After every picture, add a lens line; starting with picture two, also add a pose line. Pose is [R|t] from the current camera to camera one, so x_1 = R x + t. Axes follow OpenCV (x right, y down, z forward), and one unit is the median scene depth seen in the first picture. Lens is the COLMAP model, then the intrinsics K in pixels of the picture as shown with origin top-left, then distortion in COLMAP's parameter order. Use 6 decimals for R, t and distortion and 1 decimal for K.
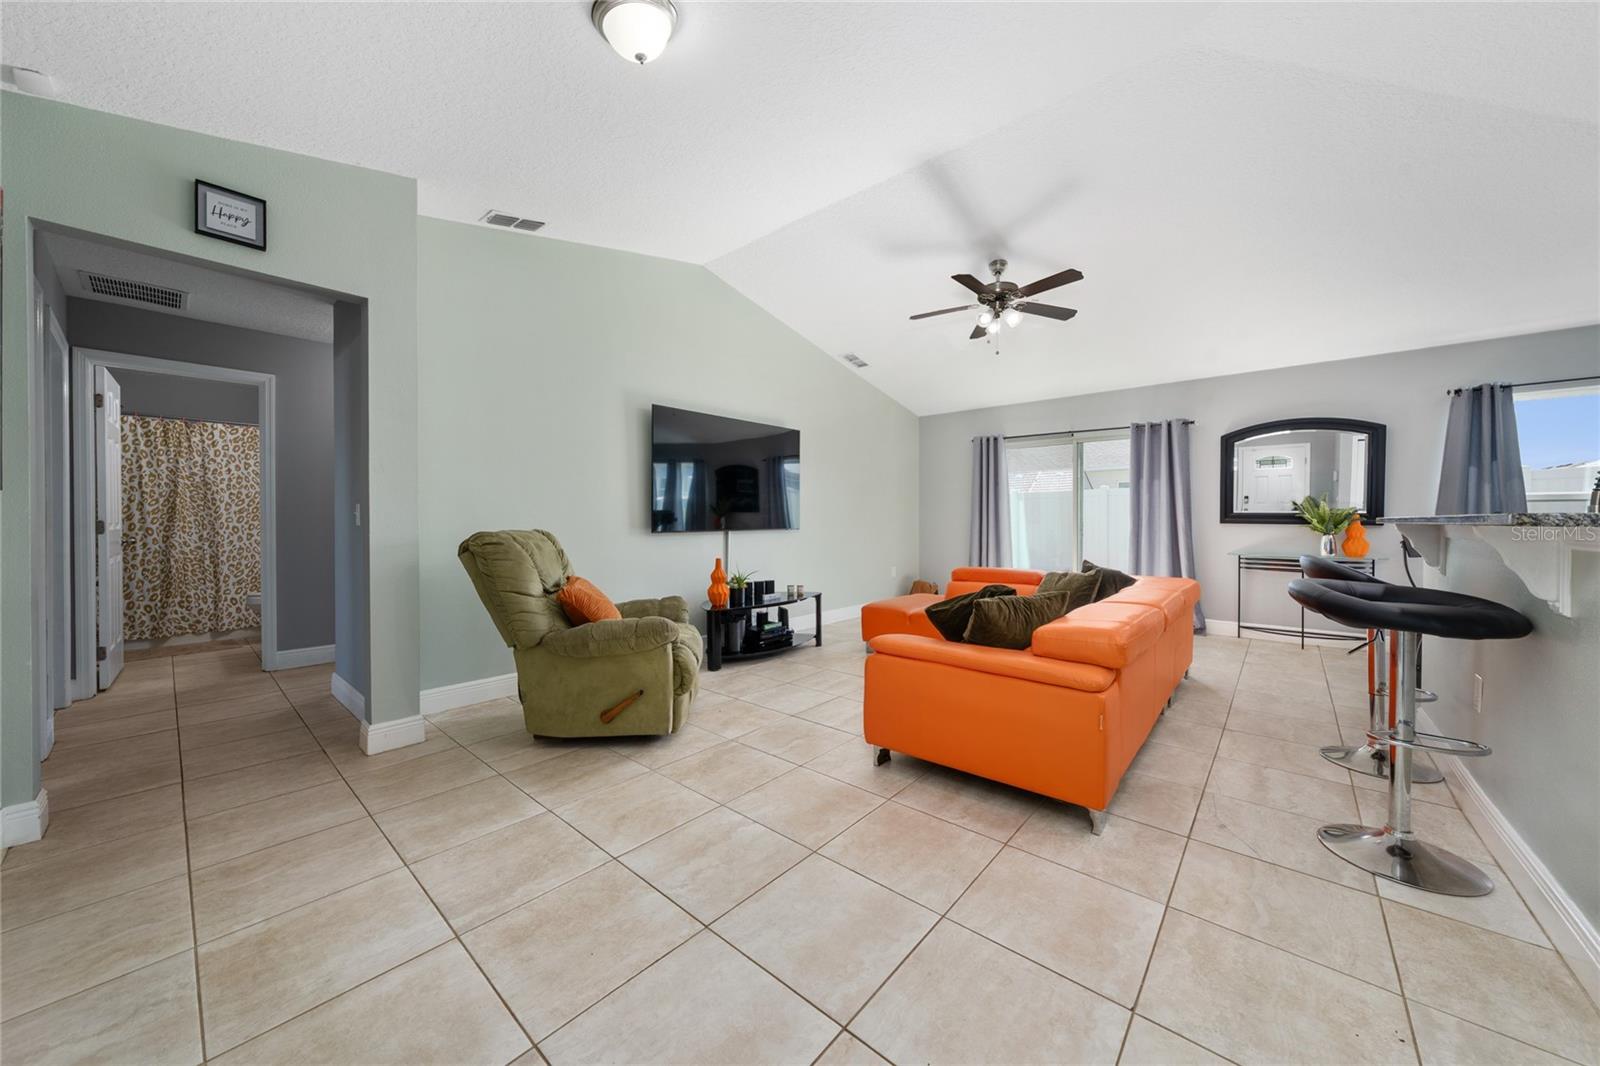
lens RADIAL K [[557.7, 0, 796.7], [0, 557.7, 522.1], [0, 0, 1]] dist [-0.006530, -0.000849]
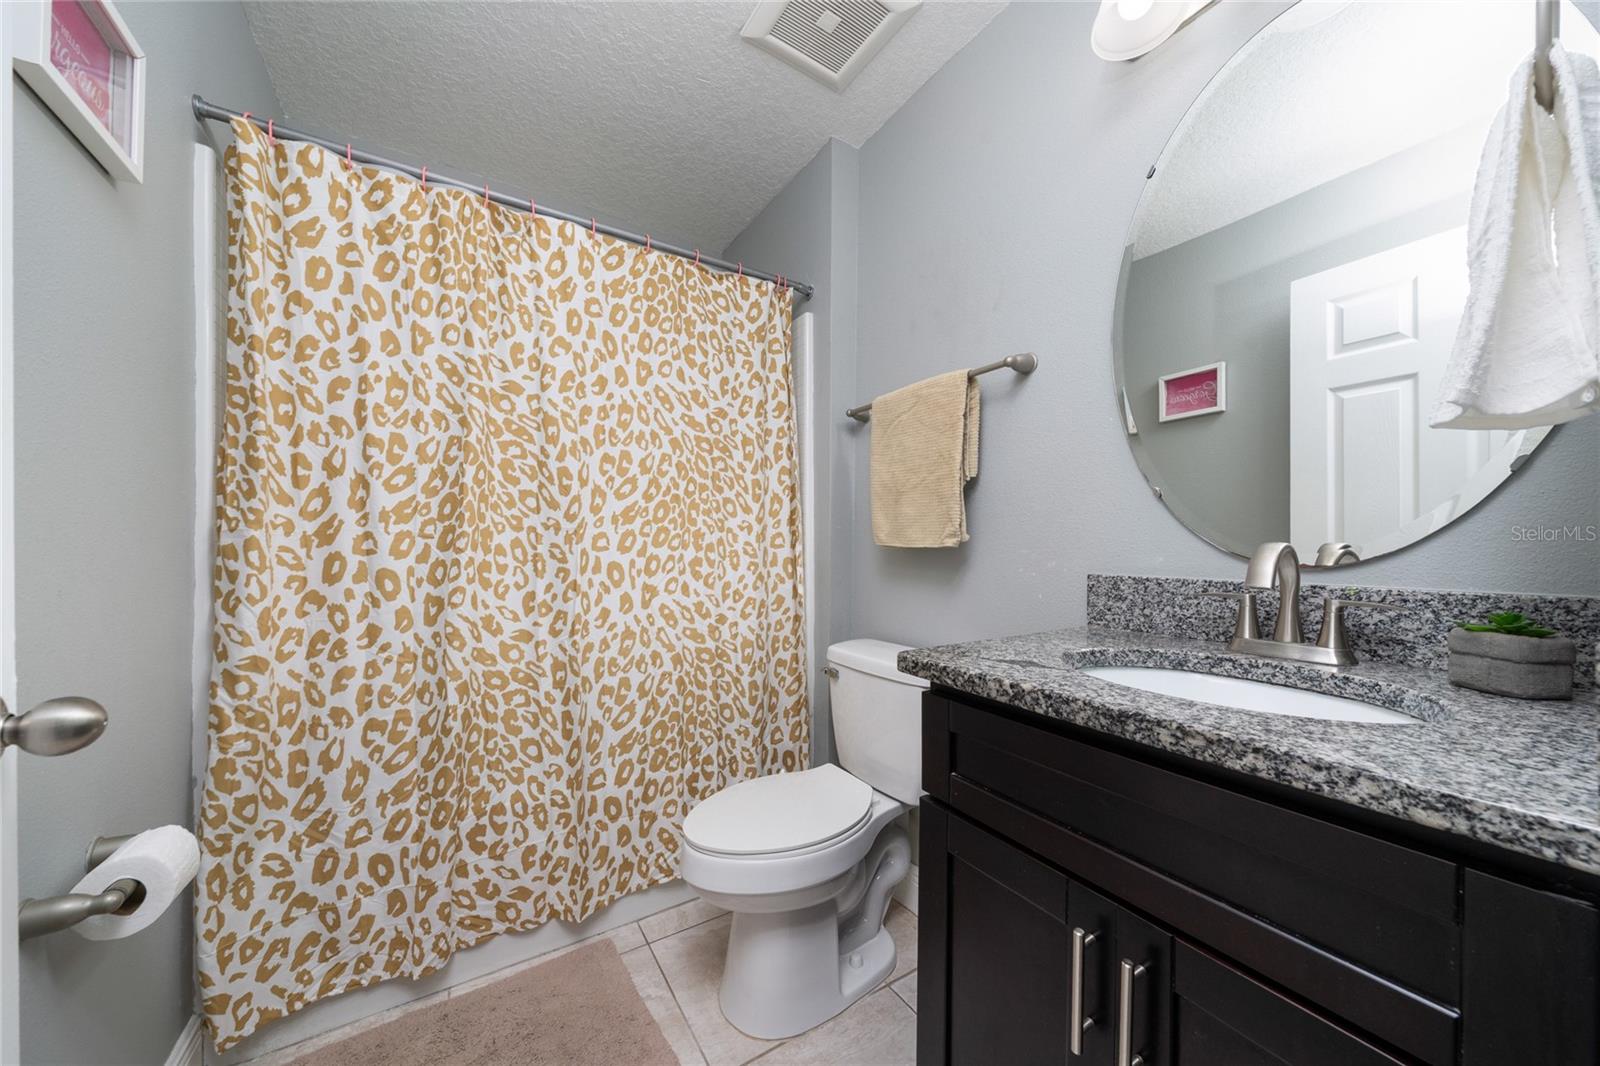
lens RADIAL K [[557.7, 0, 805.0], [0, 557.7, 543.0], [0, 0, 1]] dist [-0.006530, -0.000849]
pose [[0.959234, -0.000076, -0.282614, -0.879997], [-0.001942, 0.999975, -0.006859, -0.001918], [0.282607, 0.007128, 0.959209, 0.779840]]
